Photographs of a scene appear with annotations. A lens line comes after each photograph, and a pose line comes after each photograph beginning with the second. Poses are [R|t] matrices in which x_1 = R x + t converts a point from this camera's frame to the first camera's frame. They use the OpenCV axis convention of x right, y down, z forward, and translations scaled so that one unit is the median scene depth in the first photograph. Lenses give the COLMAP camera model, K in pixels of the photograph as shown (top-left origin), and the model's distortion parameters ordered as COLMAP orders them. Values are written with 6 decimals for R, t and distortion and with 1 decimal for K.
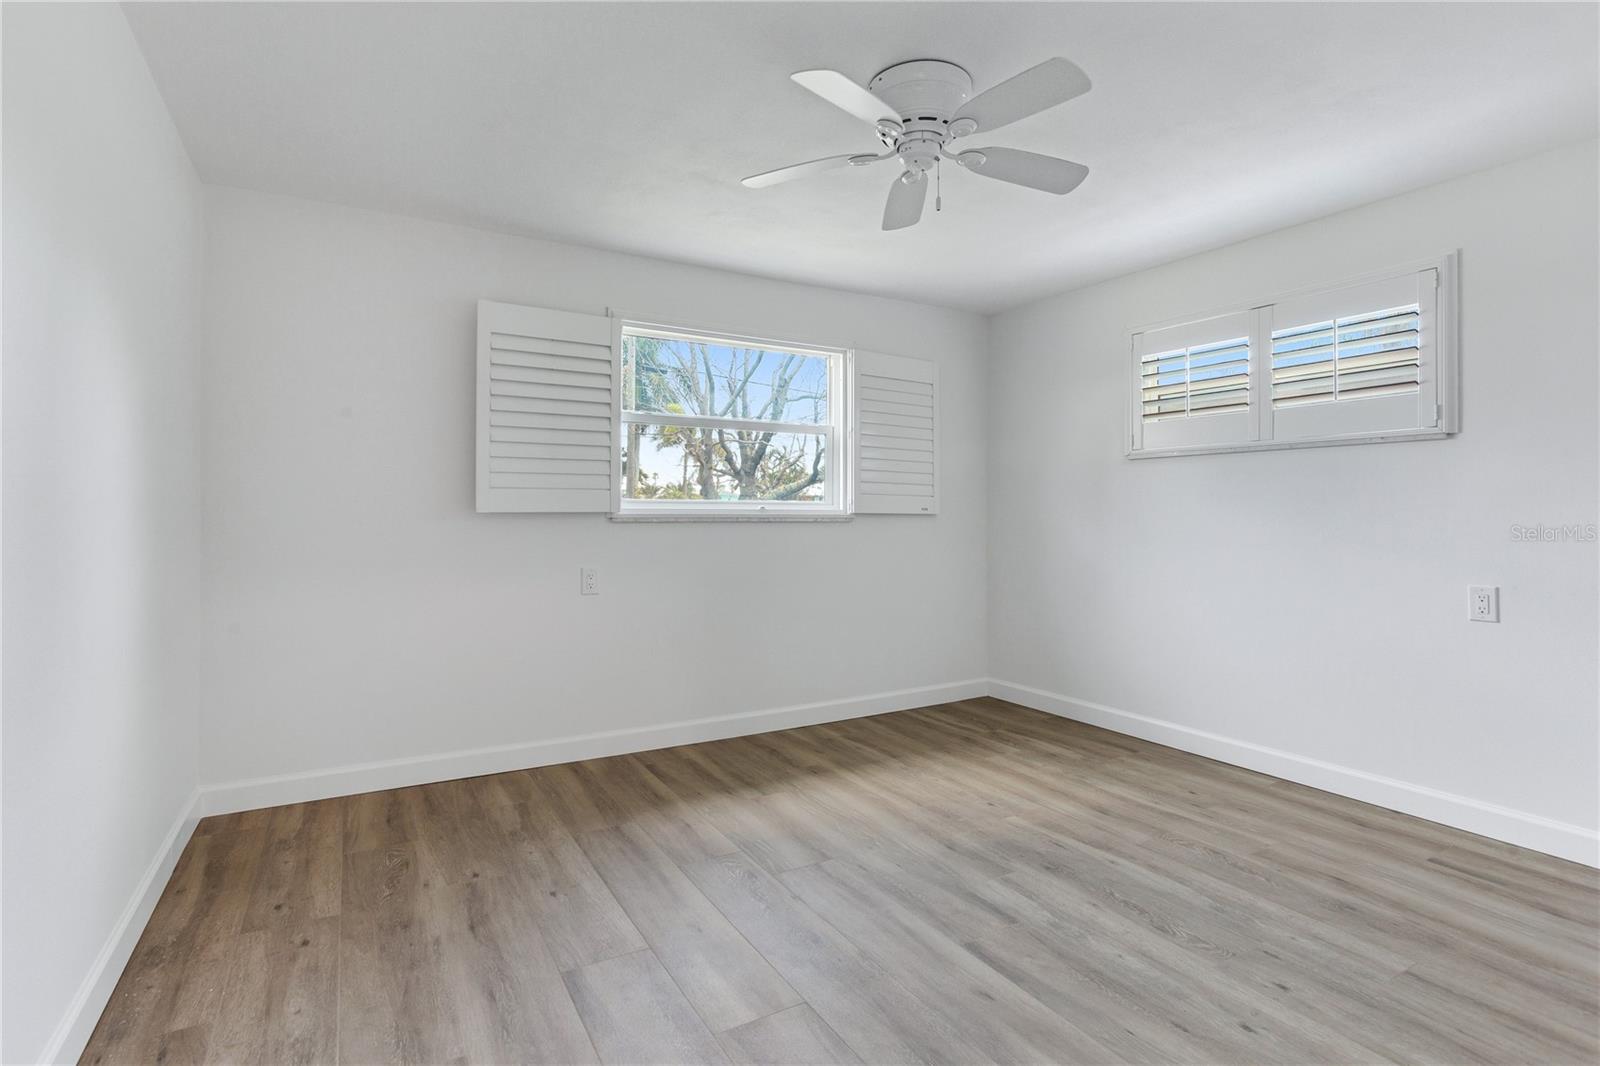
lens RADIAL K [[788.3, 0, 805.4], [0, 788.3, 525.4], [0, 0, 1]] dist [-0.000300, 0.001102]
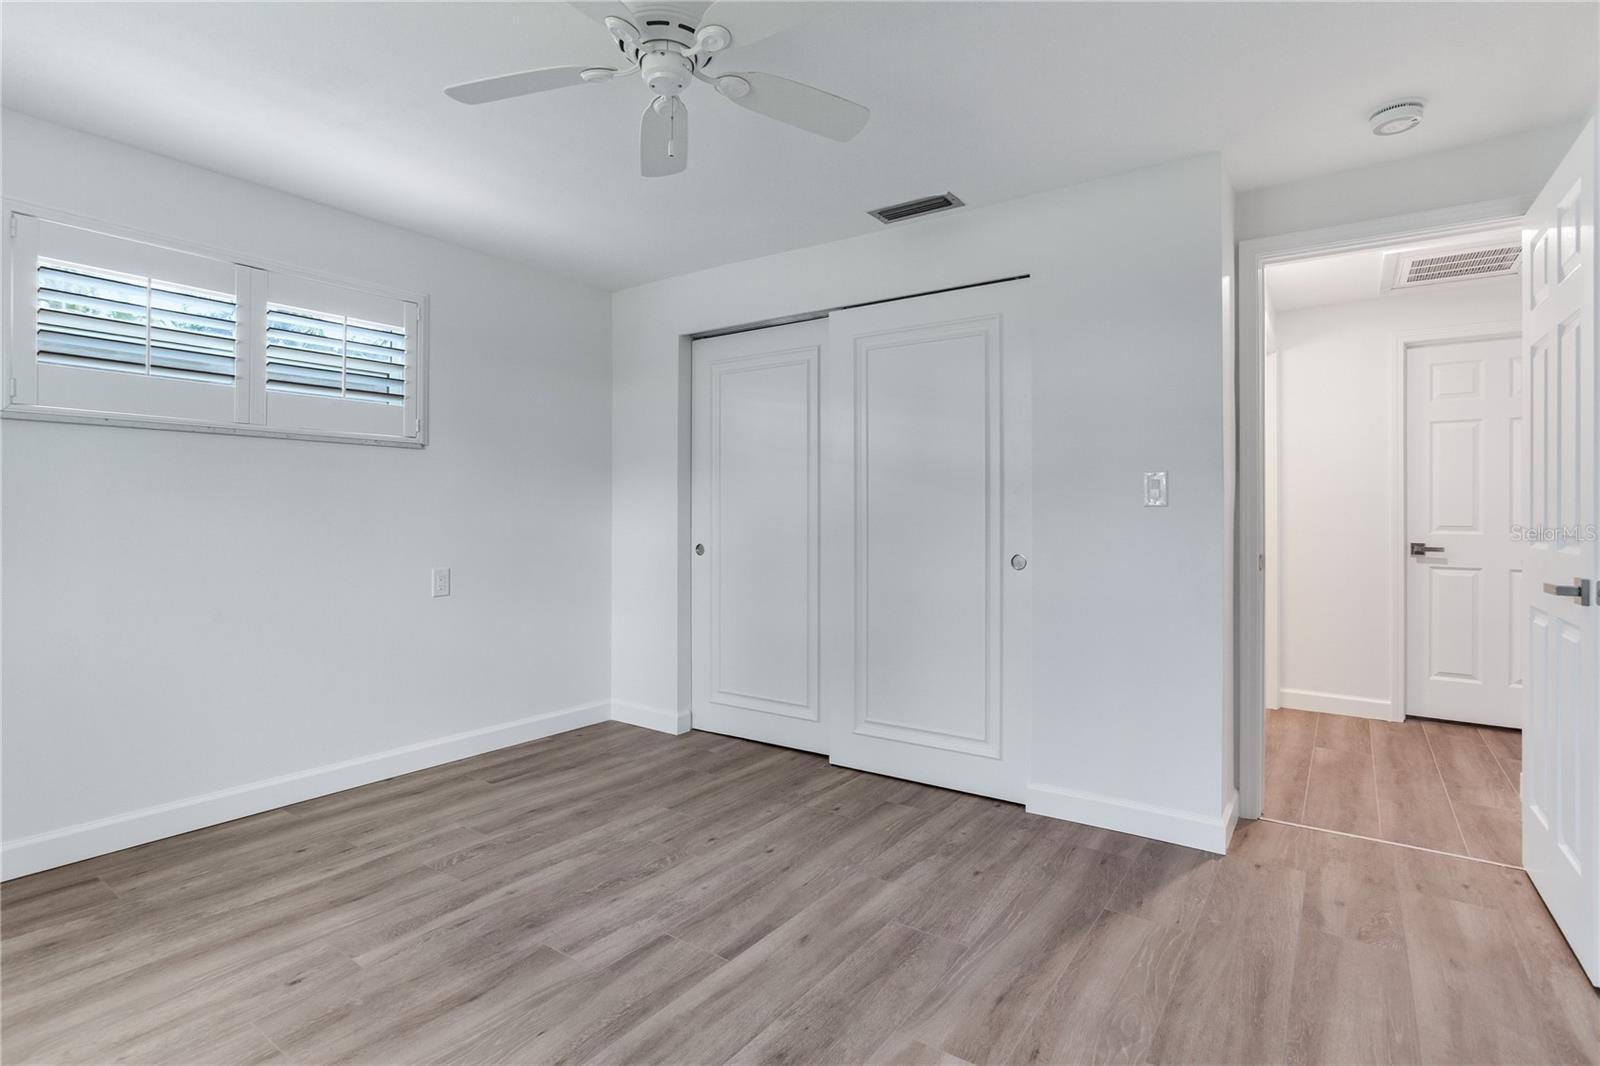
lens RADIAL K [[788.3, 0, 805.4], [0, 788.3, 525.4], [0, 0, 1]] dist [-0.000300, 0.001102]
pose [[-0.402146, -0.016851, 0.915420, -0.564758], [0.007787, 0.999731, 0.021824, -0.016474], [-0.915542, 0.015905, -0.401907, 1.021860]]
